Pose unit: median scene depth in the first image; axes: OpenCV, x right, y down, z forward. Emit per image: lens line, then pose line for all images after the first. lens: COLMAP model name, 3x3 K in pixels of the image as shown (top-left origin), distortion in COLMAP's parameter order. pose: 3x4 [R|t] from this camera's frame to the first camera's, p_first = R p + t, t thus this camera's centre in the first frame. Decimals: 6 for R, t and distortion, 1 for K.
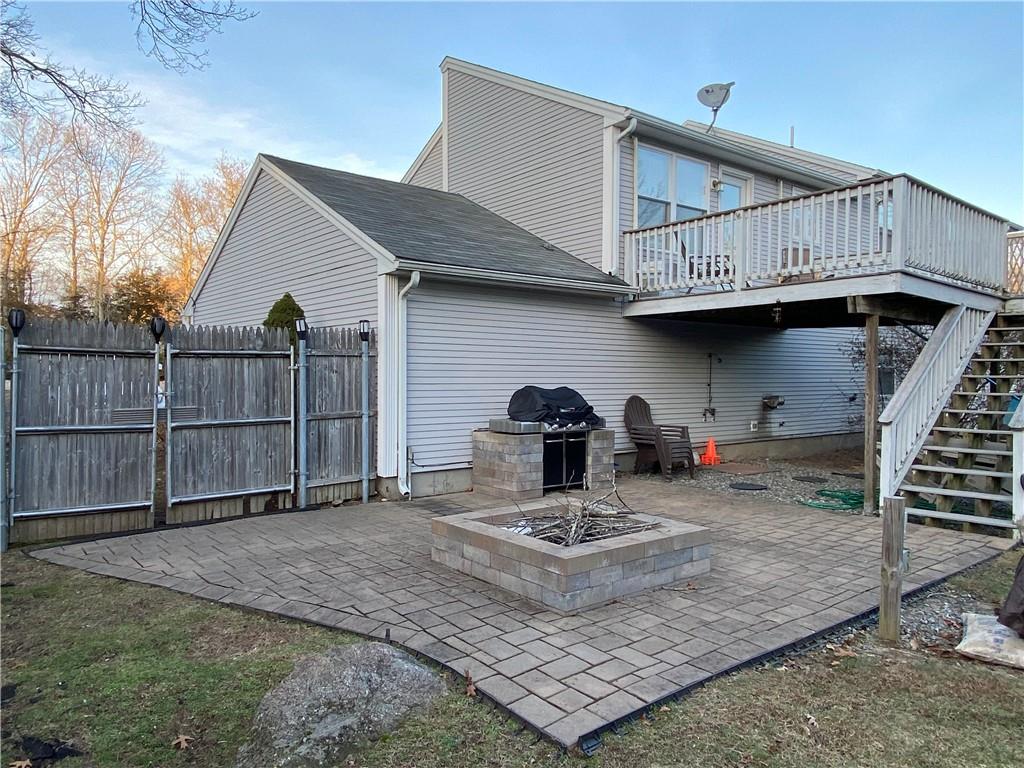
lens RADIAL K [[726.7, 0, 498.9], [0, 726.7, 377.3], [0, 0, 1]] dist [0.077390, -0.089374]
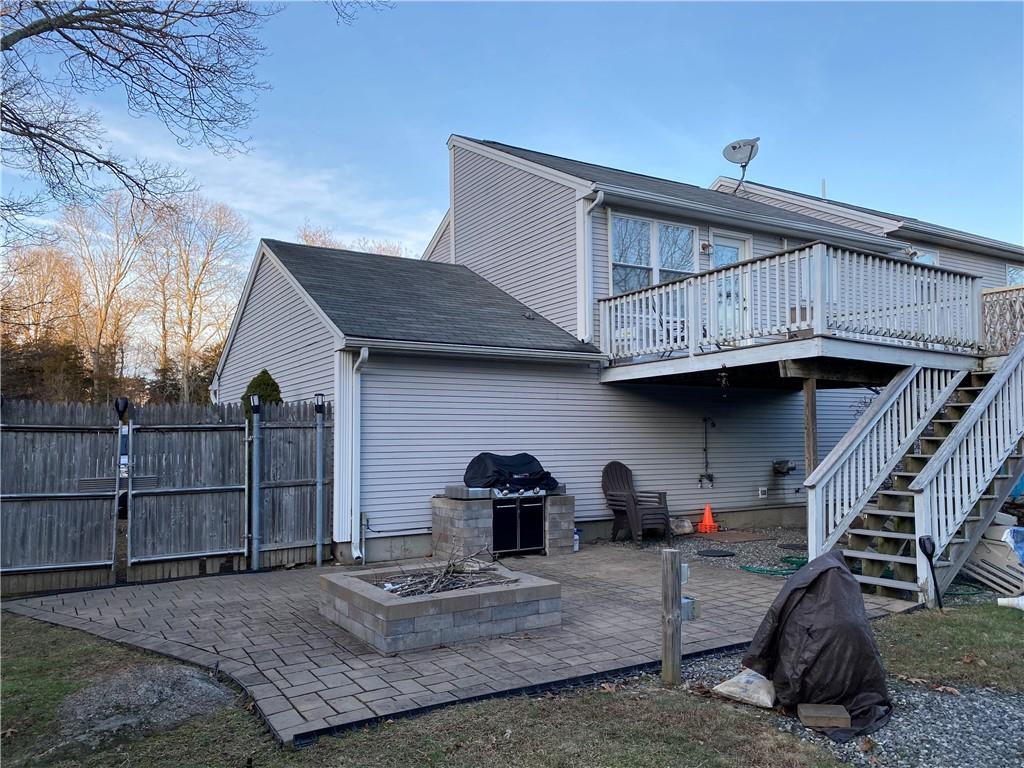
lens RADIAL K [[792.9, 0, 512.7], [0, 792.9, 389.2], [0, 0, 1]] dist [0.035677, -0.029646]
pose [[0.992368, -0.021632, -0.121397, 0.240971], [0.013201, 0.997472, -0.069828, 0.000471], [0.122600, 0.067693, 0.990145, -0.124105]]
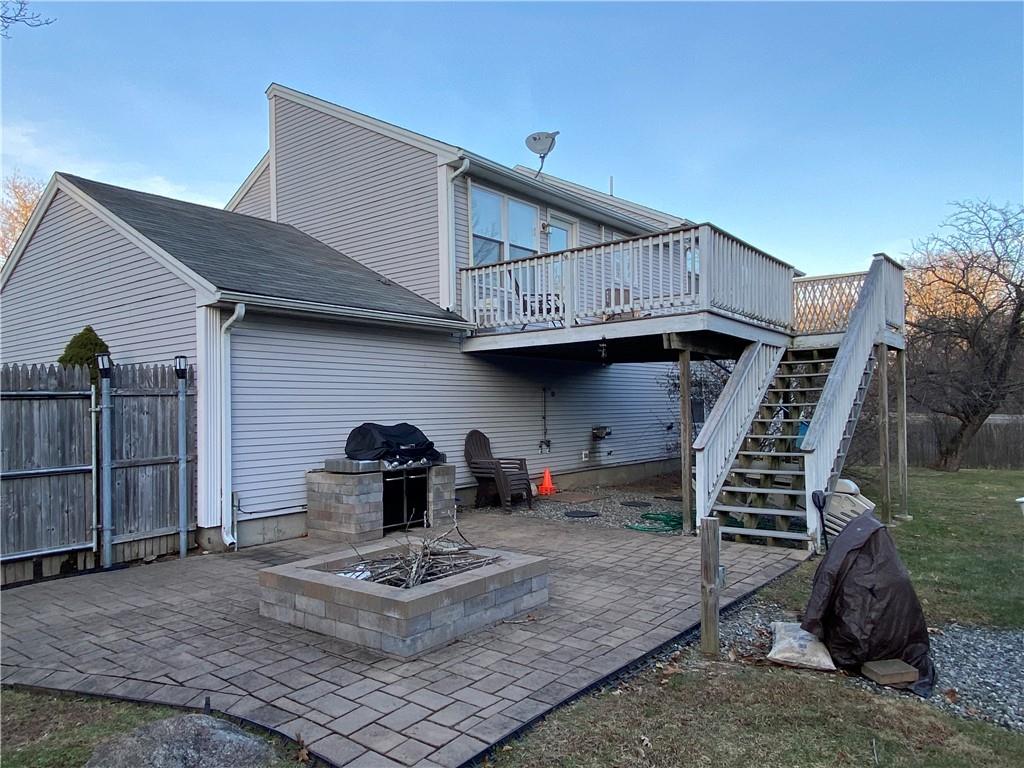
lens RADIAL K [[726.7, 0, 506.6], [0, 726.7, 387.5], [0, 0, 1]] dist [0.077390, -0.089374]
pose [[0.973706, -0.013378, 0.227415, 0.002619], [0.021290, 0.999249, -0.032371, -0.000142], [-0.226811, 0.036361, 0.973260, 0.009229]]
